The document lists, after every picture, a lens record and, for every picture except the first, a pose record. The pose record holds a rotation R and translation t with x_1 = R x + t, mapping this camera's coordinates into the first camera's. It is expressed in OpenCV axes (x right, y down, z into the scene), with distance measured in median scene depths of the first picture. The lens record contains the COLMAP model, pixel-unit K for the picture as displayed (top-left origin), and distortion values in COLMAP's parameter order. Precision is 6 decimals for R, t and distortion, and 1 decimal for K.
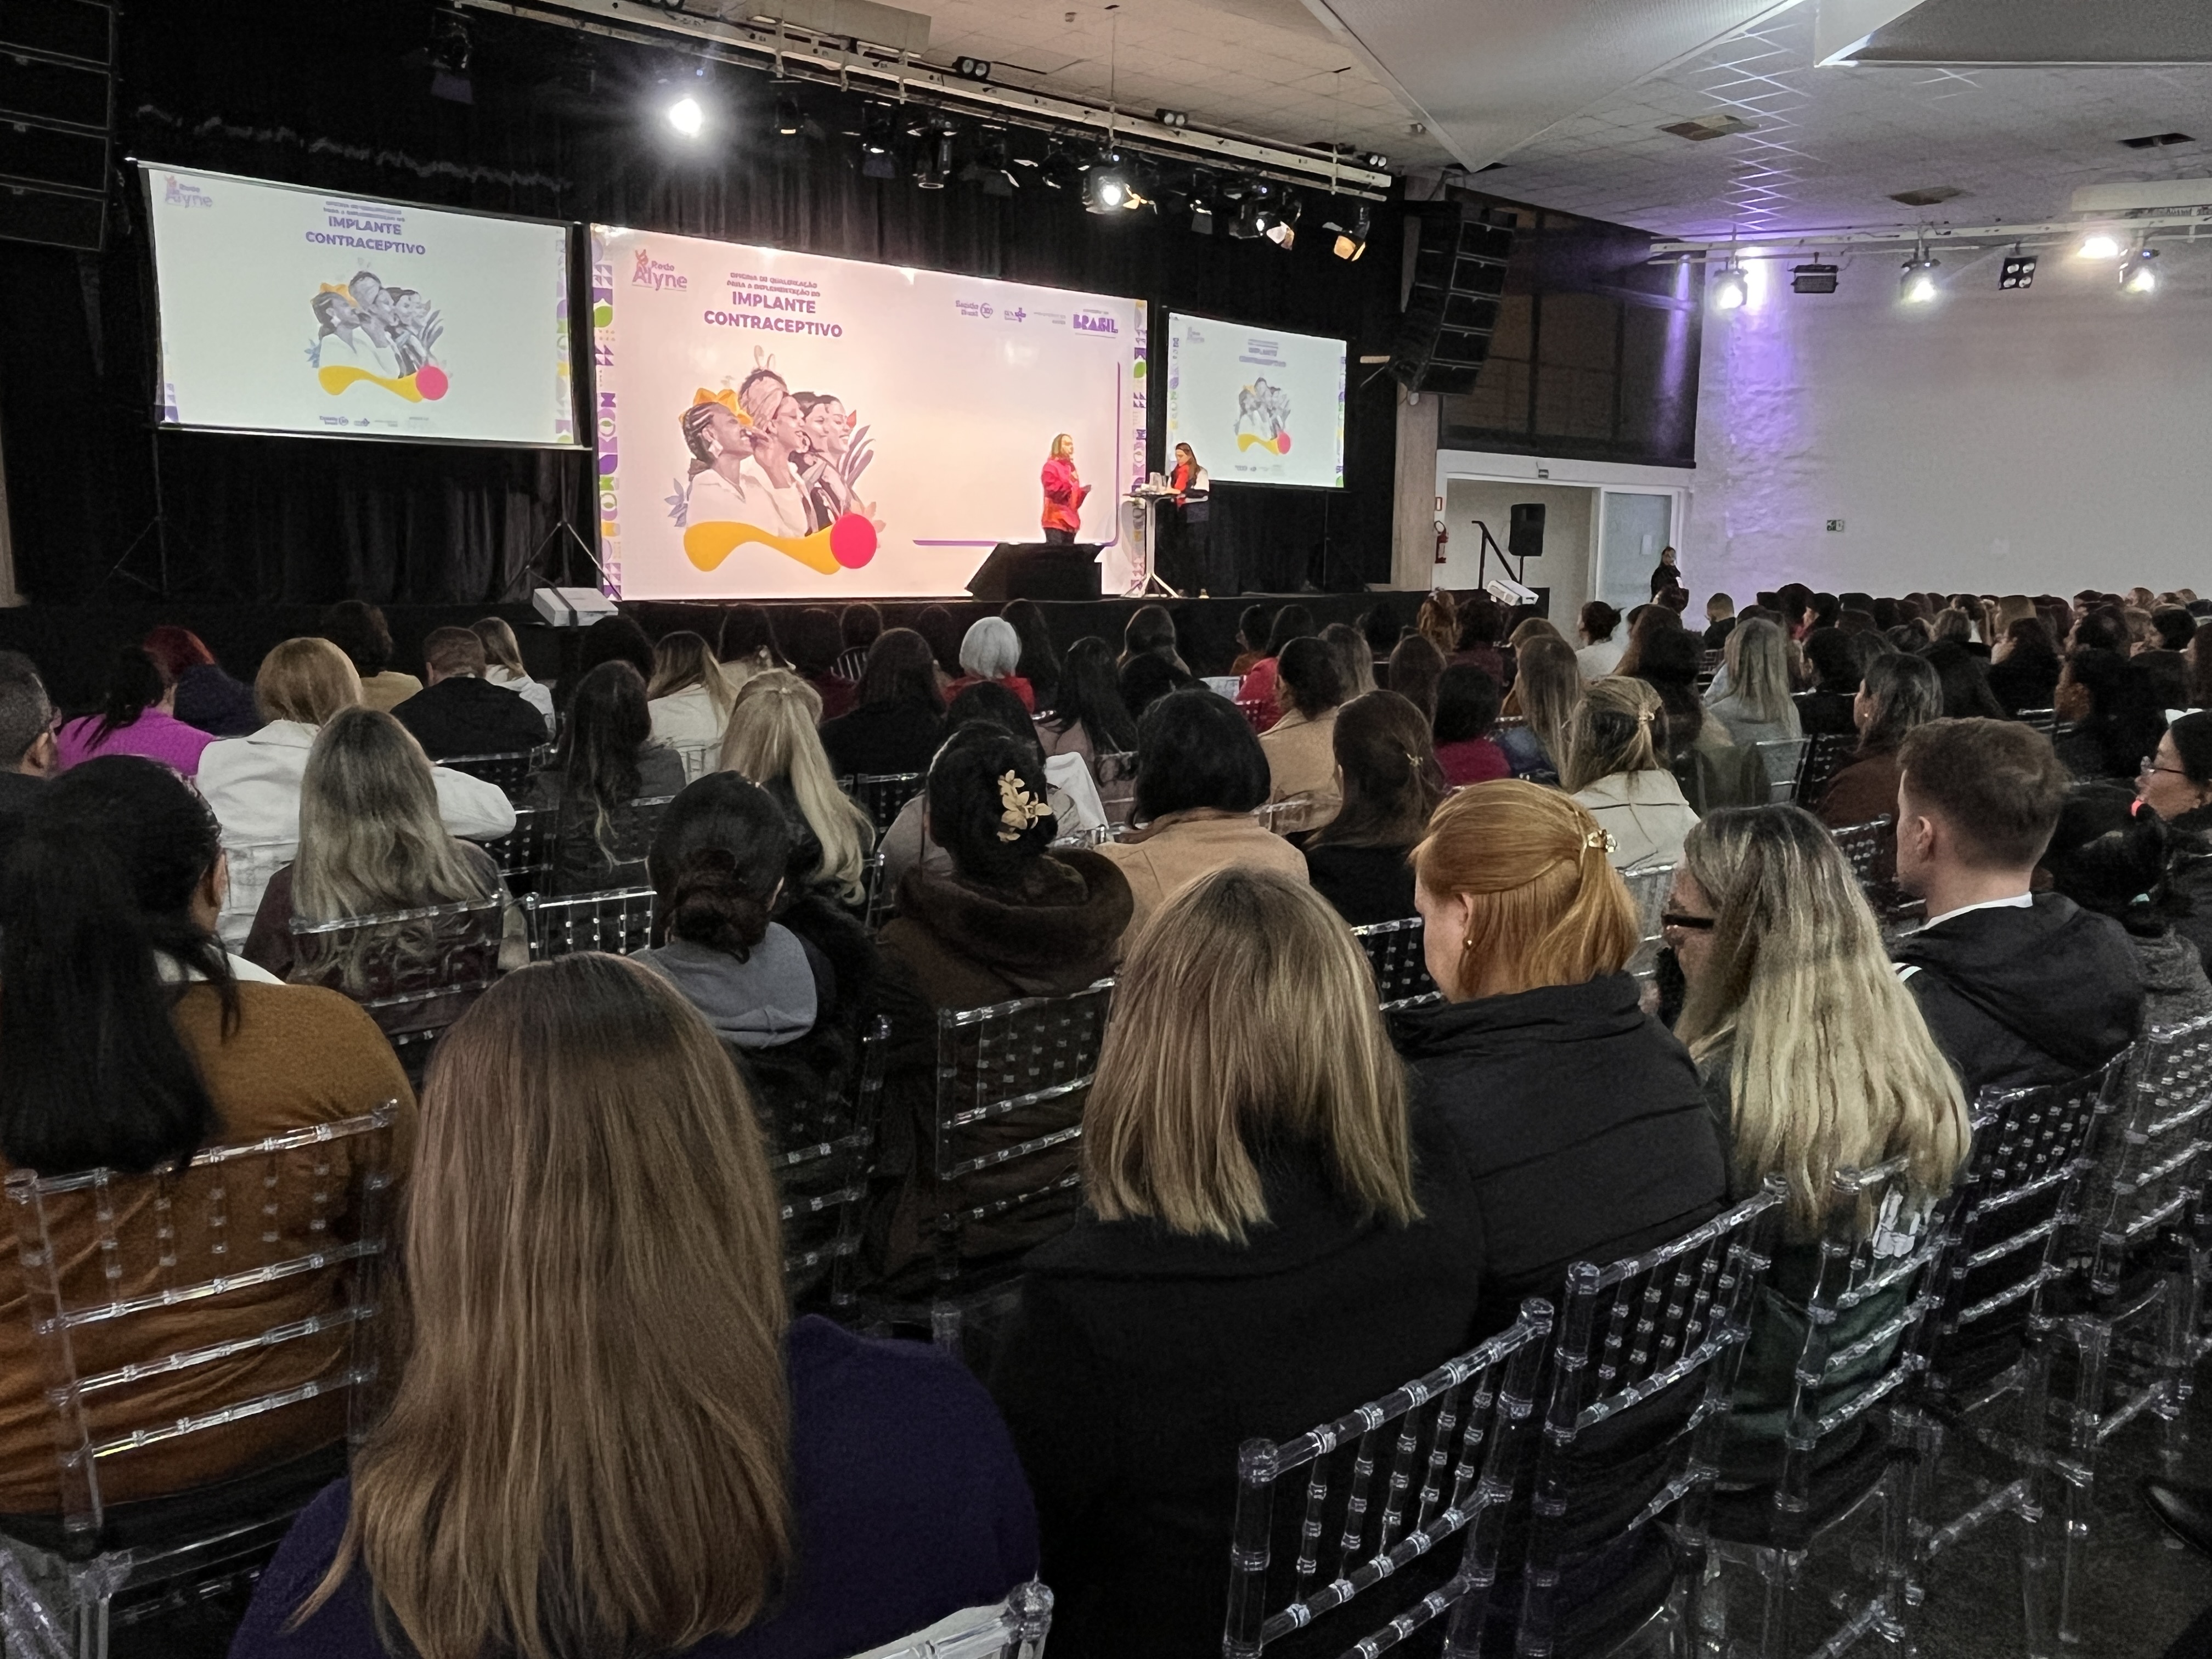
lens RADIAL K [[1670.6, 0, 1112.6], [0, 1670.6, 804.6], [0, 0, 1]] dist [-0.007621, 0.009799]
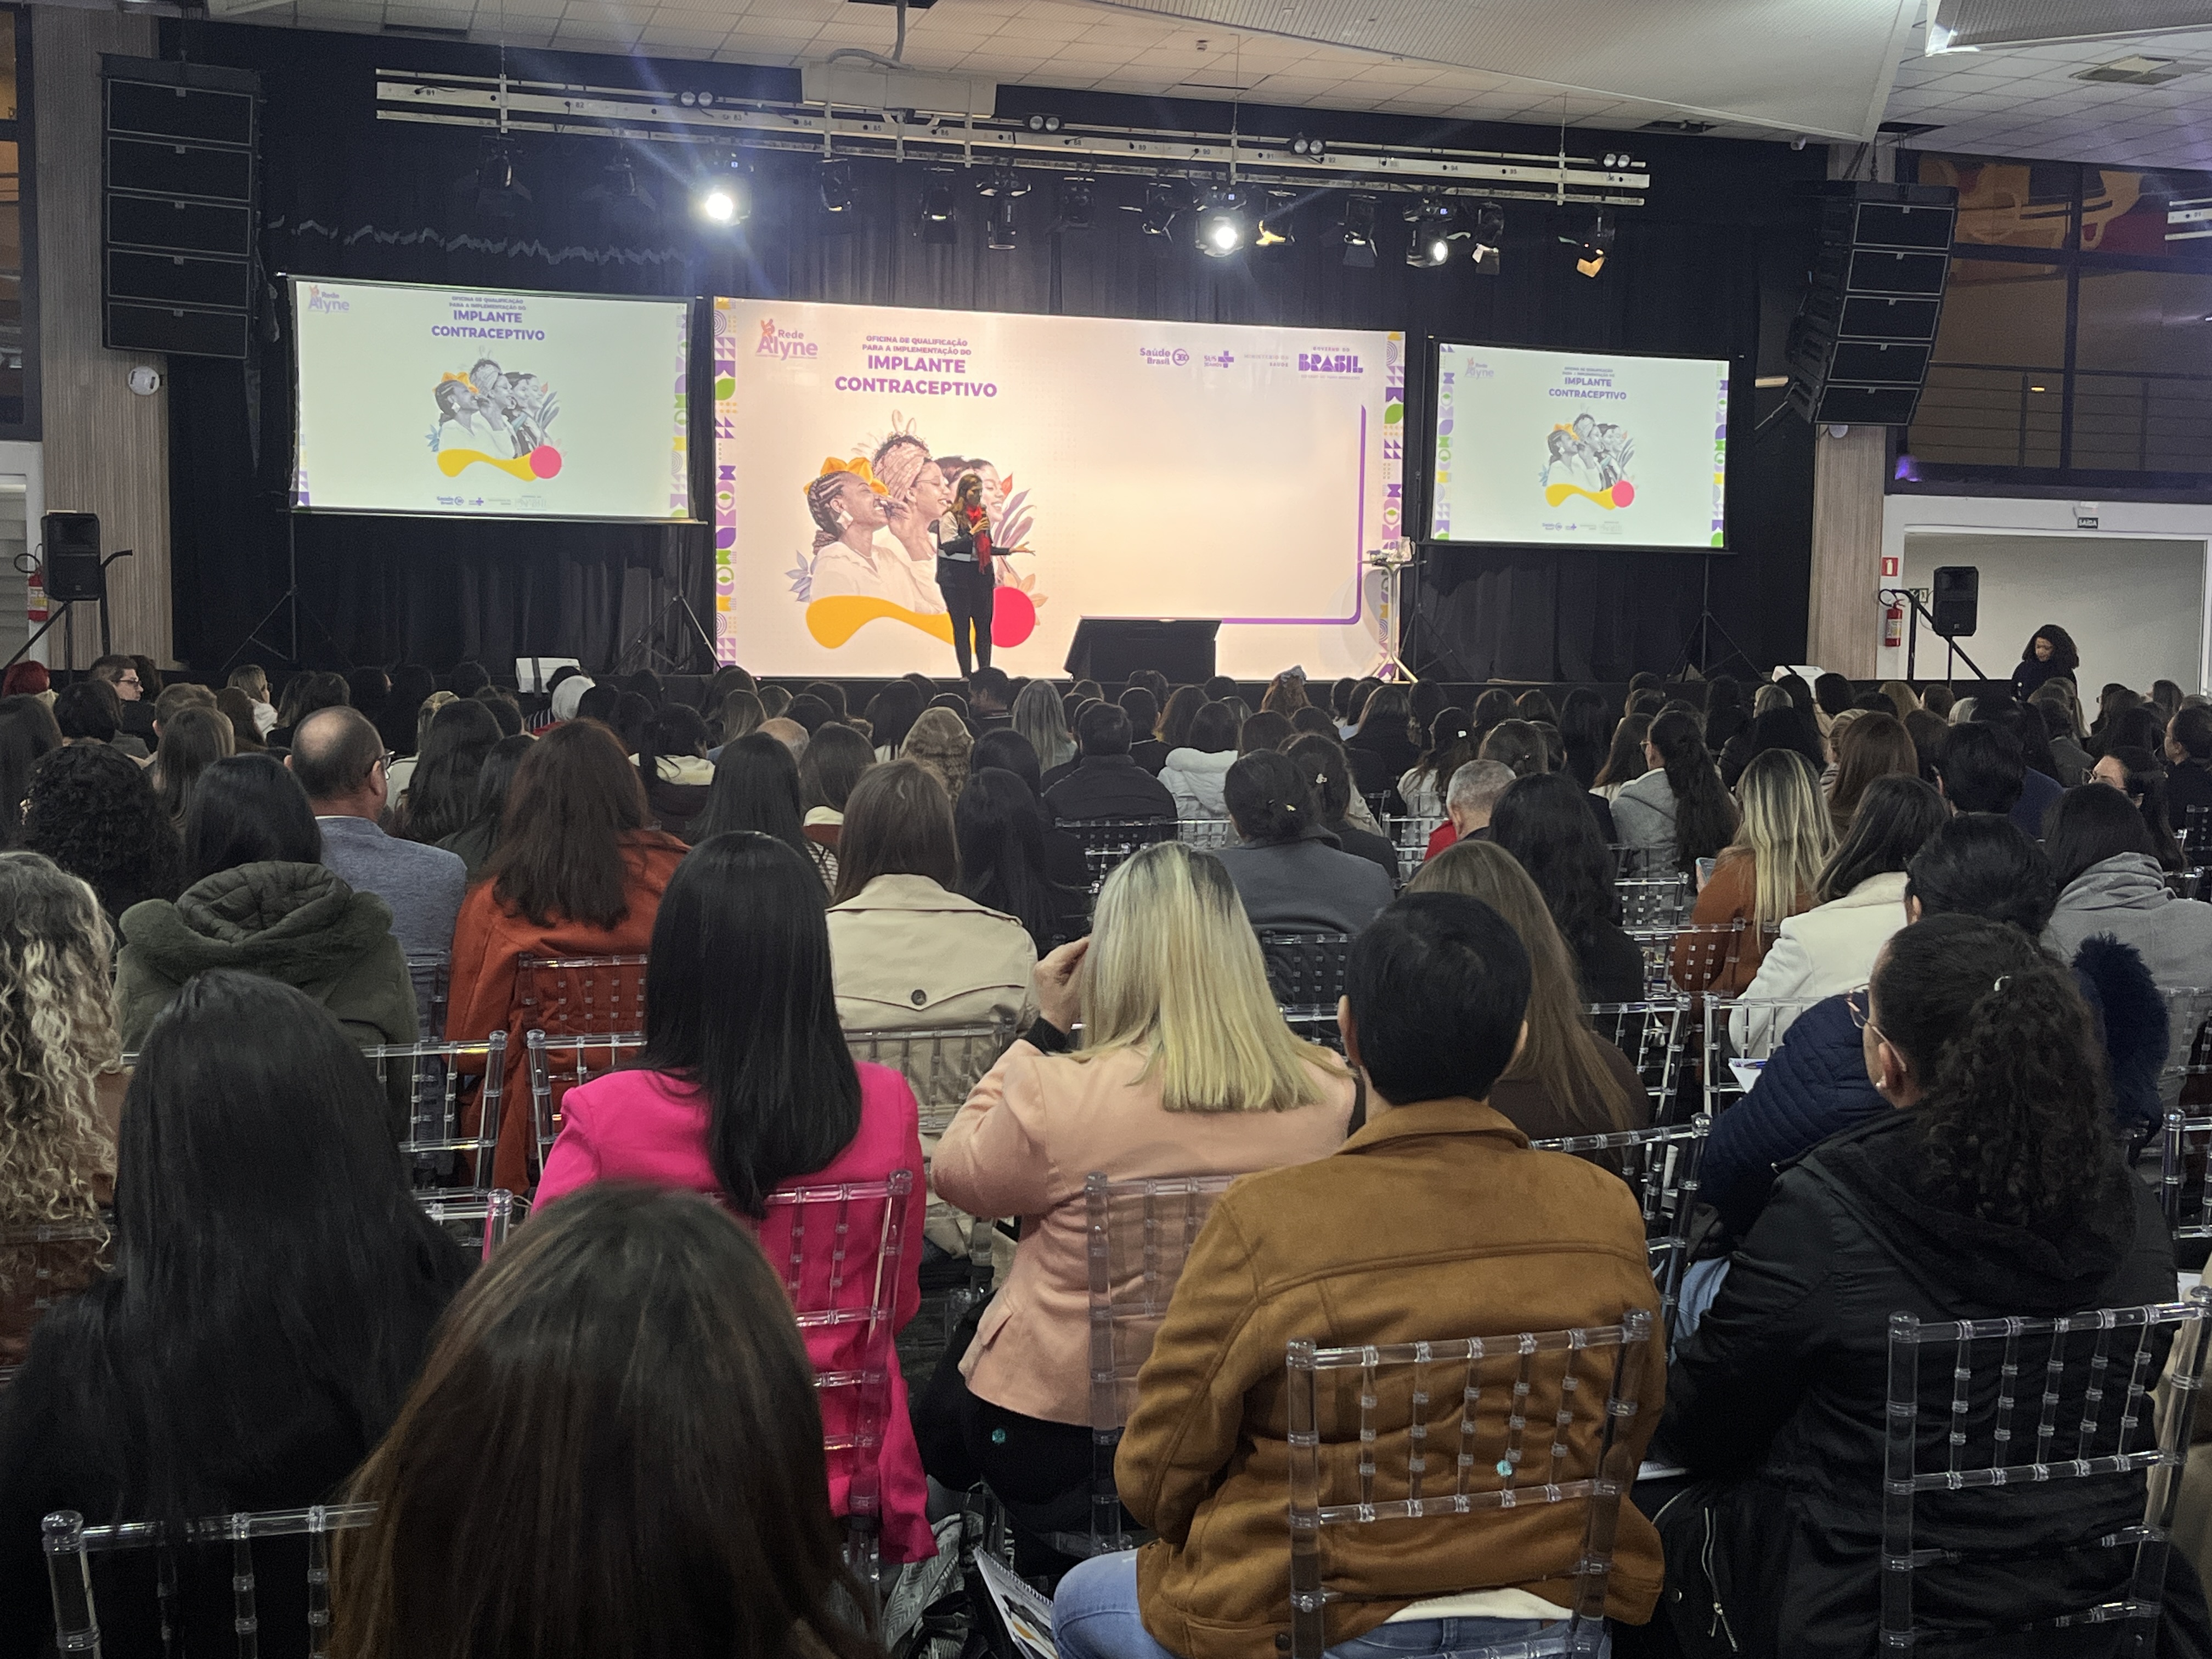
lens RADIAL K [[2573.8, 0, 1101.5], [0, 2573.8, 847.6], [0, 0, 1]] dist [0.039518, 0.000000]
pose [[0.921596, 0.034883, -0.386580, 0.461284], [-0.061306, 0.996534, -0.056229, 0.044834], [0.383279, 0.075520, 0.920540, -0.271507]]
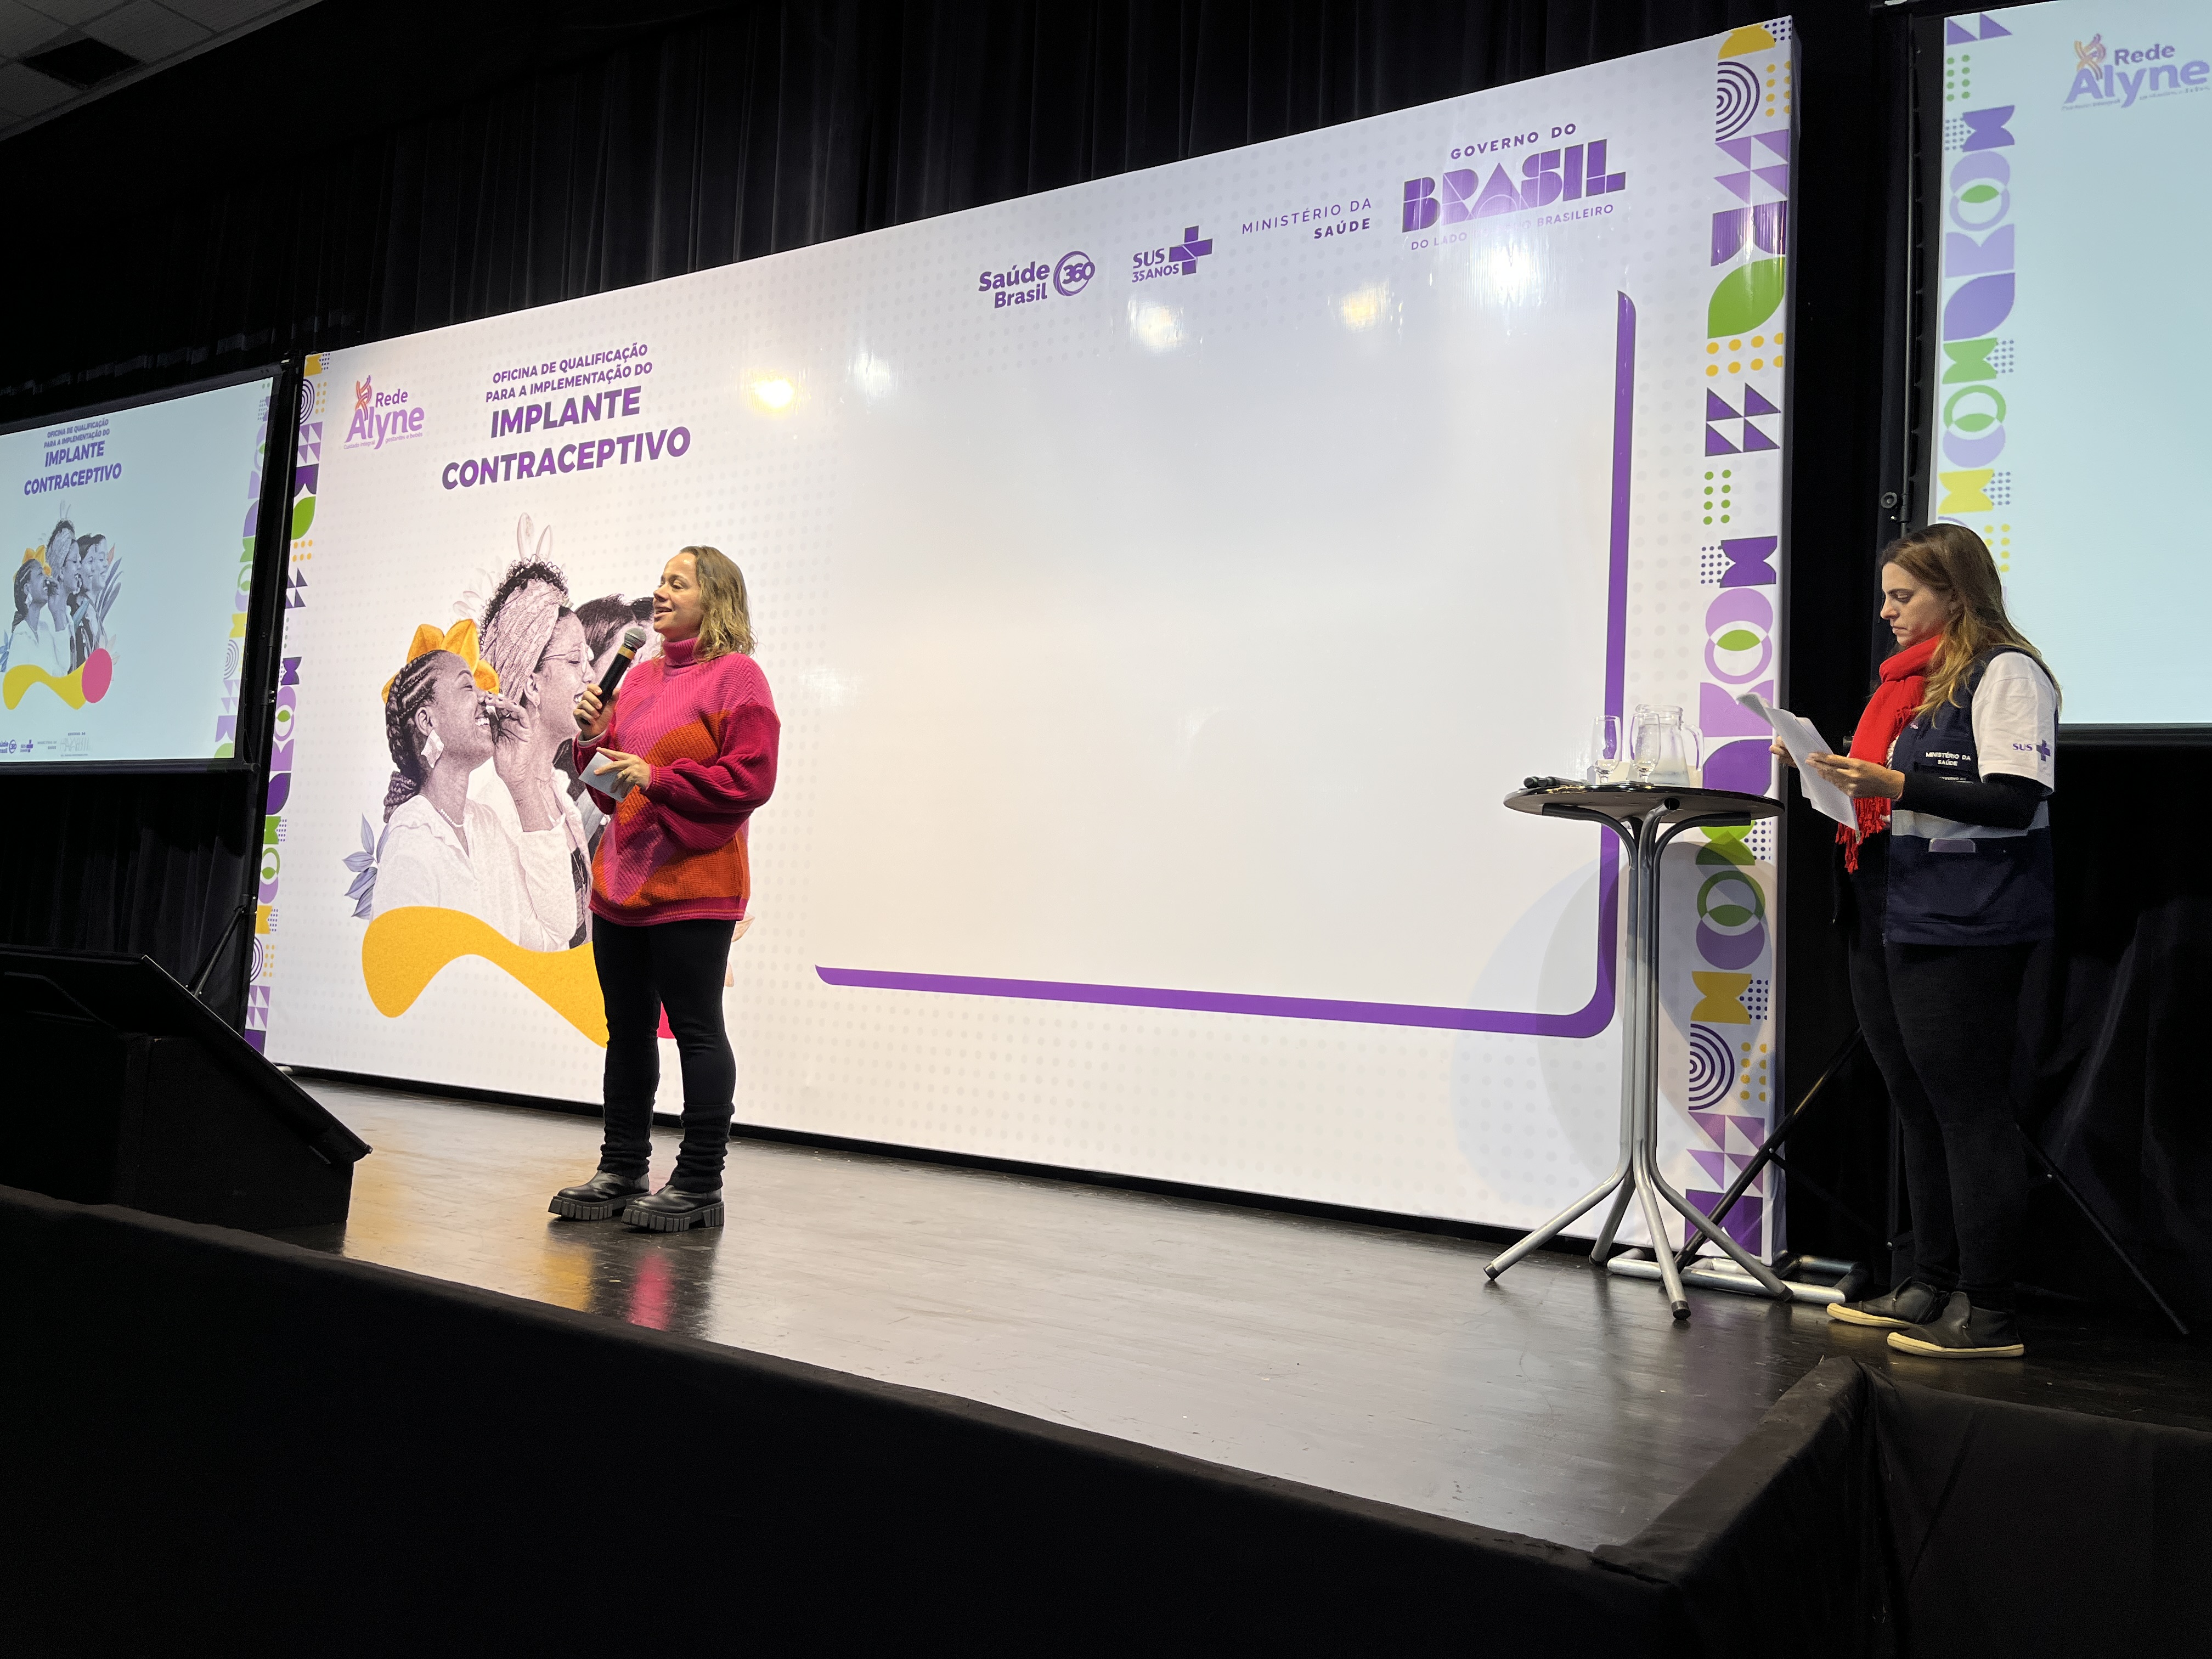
lens RADIAL K [[1674.9, 0, 1100.7], [0, 1674.9, 812.8], [0, 0, 1]] dist [0.043432, -0.055562]
pose [[0.308718, -0.081247, -0.947677, 0.247157], [-0.198984, 0.968781, -0.147878, -0.162544], [0.930107, 0.234226, 0.282913, 1.028735]]
